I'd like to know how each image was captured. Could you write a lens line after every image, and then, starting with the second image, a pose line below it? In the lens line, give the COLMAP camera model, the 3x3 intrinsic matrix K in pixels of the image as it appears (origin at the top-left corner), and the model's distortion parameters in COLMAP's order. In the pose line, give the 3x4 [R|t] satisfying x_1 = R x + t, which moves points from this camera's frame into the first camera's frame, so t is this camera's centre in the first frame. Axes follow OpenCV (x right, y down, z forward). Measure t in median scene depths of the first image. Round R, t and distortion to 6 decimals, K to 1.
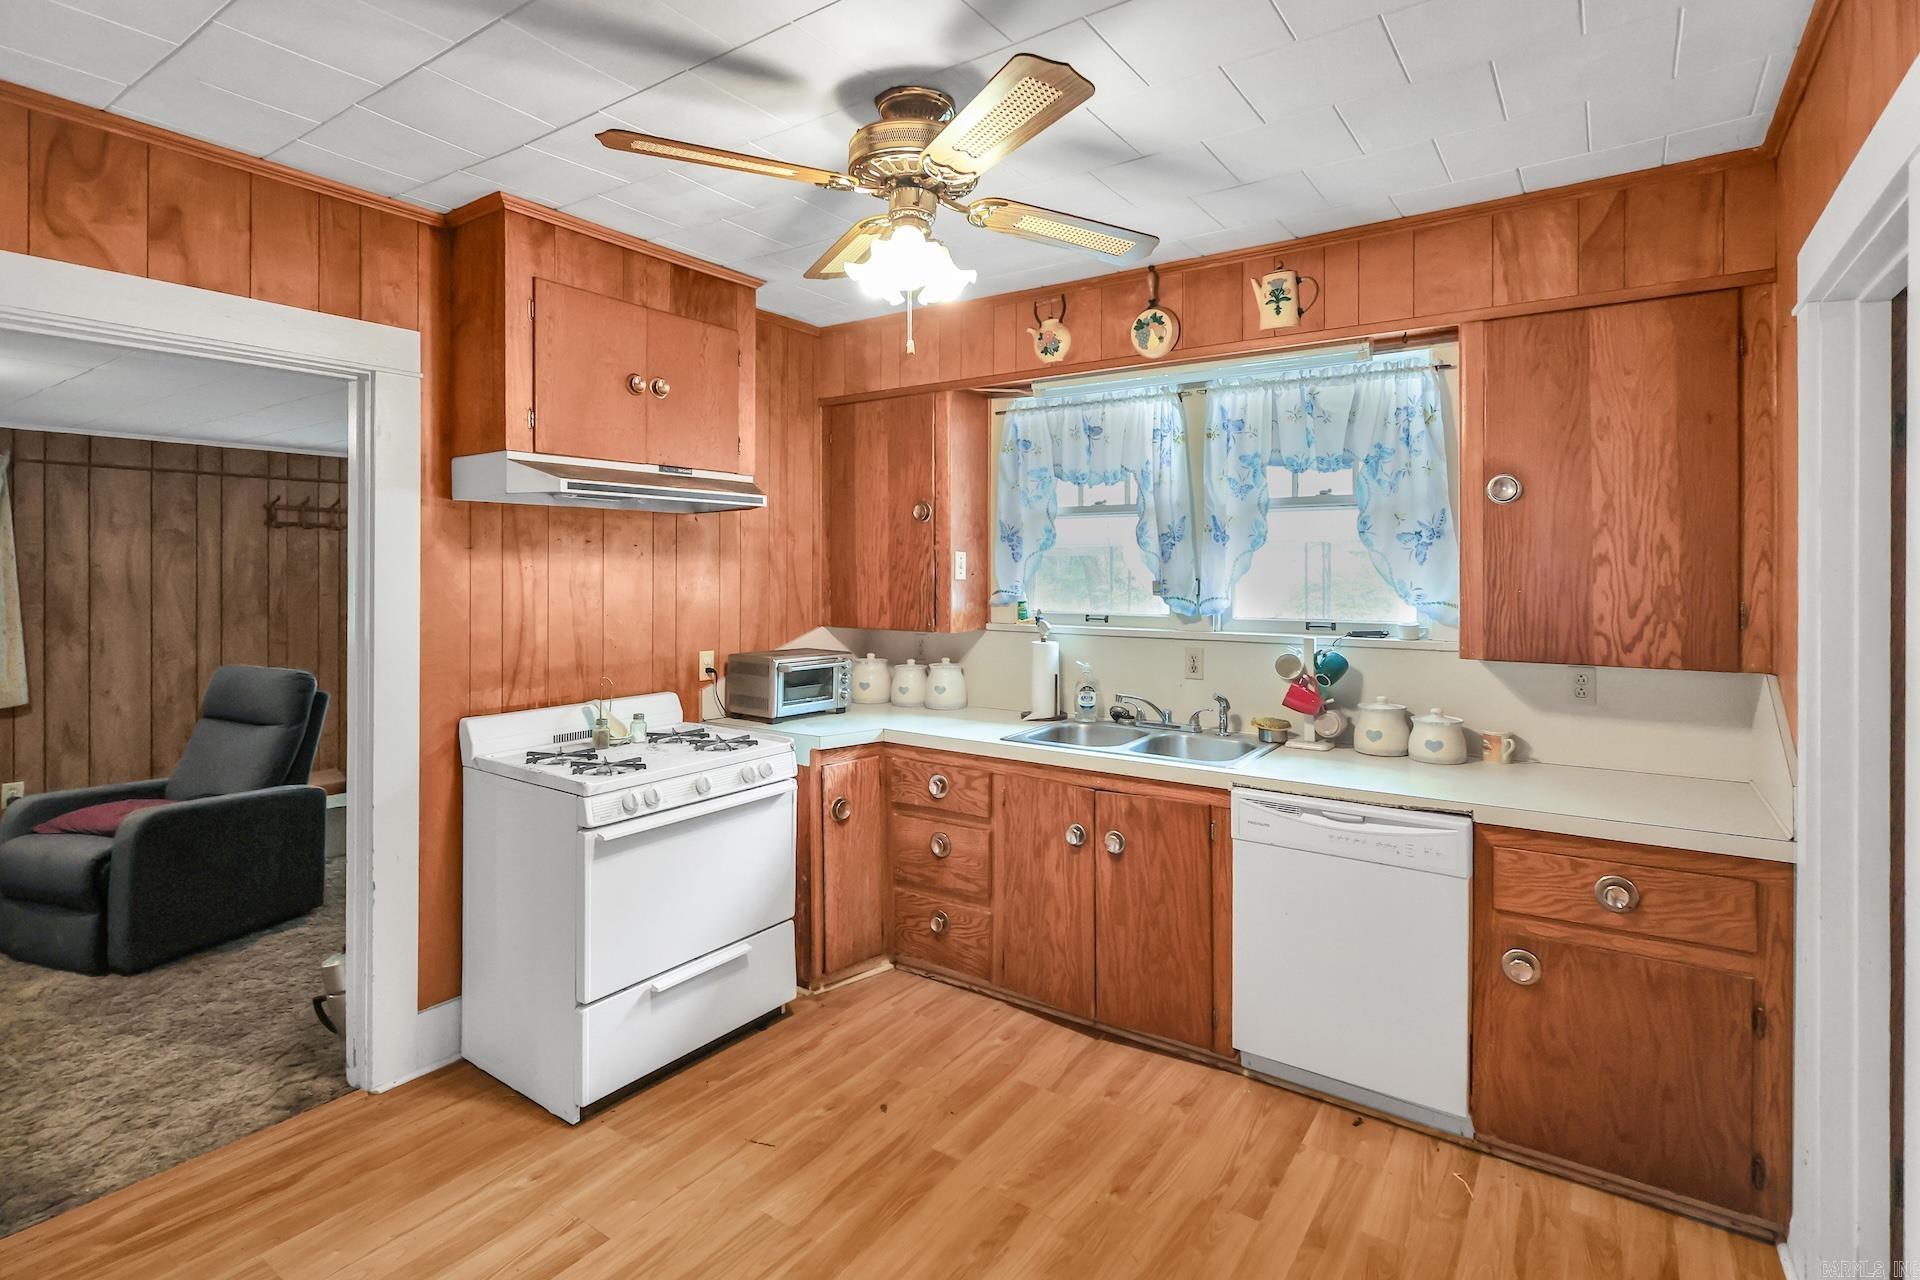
lens RADIAL K [[927.5, 0, 967.7], [0, 927.5, 572.8], [0, 0, 1]] dist [0.003282, 0.000299]
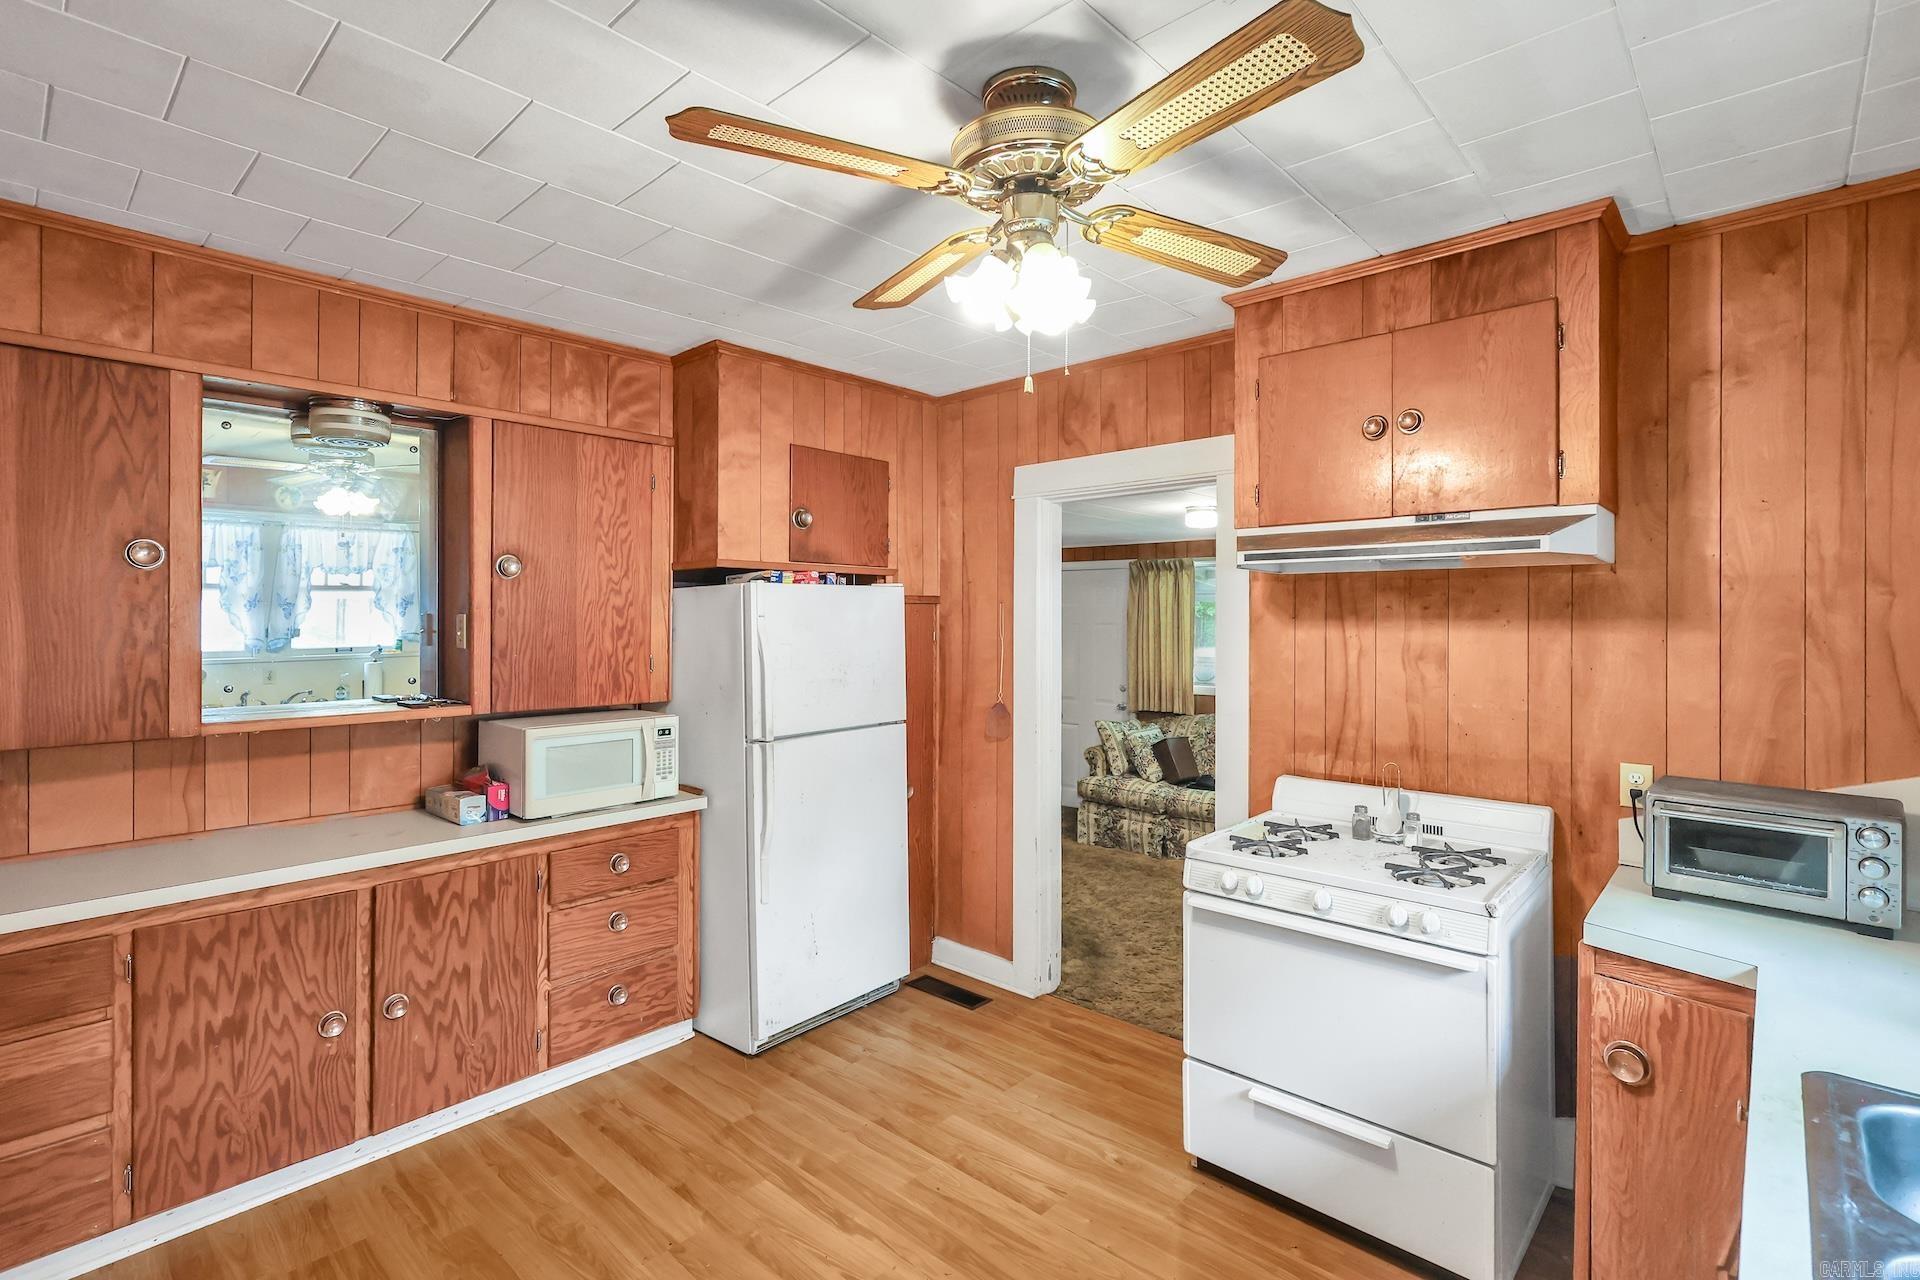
lens RADIAL K [[896.2, 0, 956.0], [0, 896.2, 620.3], [0, 0, 1]] dist [0.001237, 0.001027]
pose [[-0.130076, 0.002028, -0.991502, 0.528629], [-0.003495, 0.999991, 0.002503, -0.024763], [0.991498, 0.003791, -0.130068, 0.733034]]
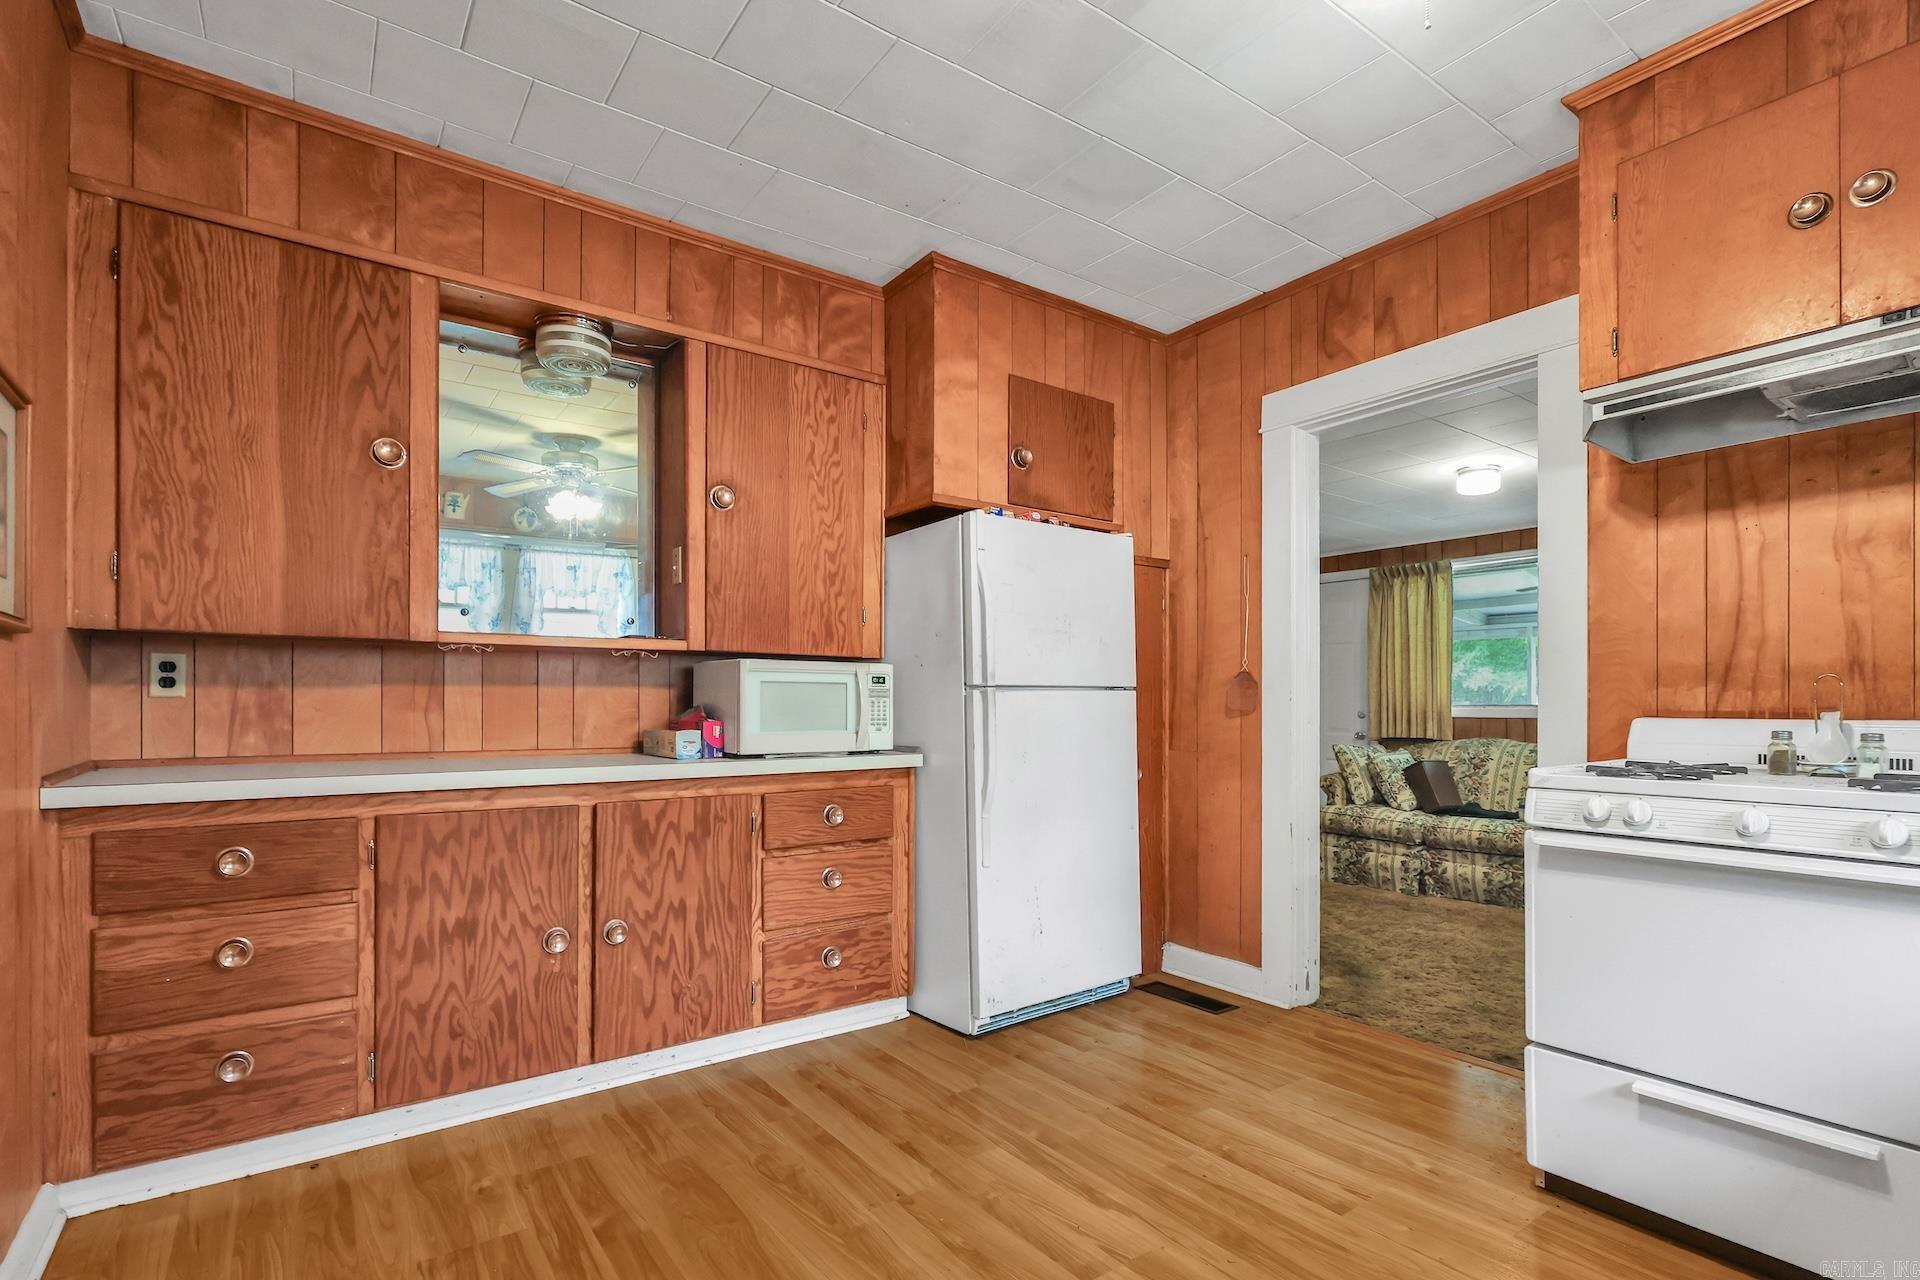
lens RADIAL K [[908.0, 0, 958.8], [0, 908.0, 701.9], [0, 0, 1]] dist [0.001947, 0.001116]
pose [[-0.323981, -0.001414, -0.946063, 0.433217], [-0.001142, 0.999999, -0.001103, 0.139521], [0.946063, 0.000723, -0.323982, 0.657924]]
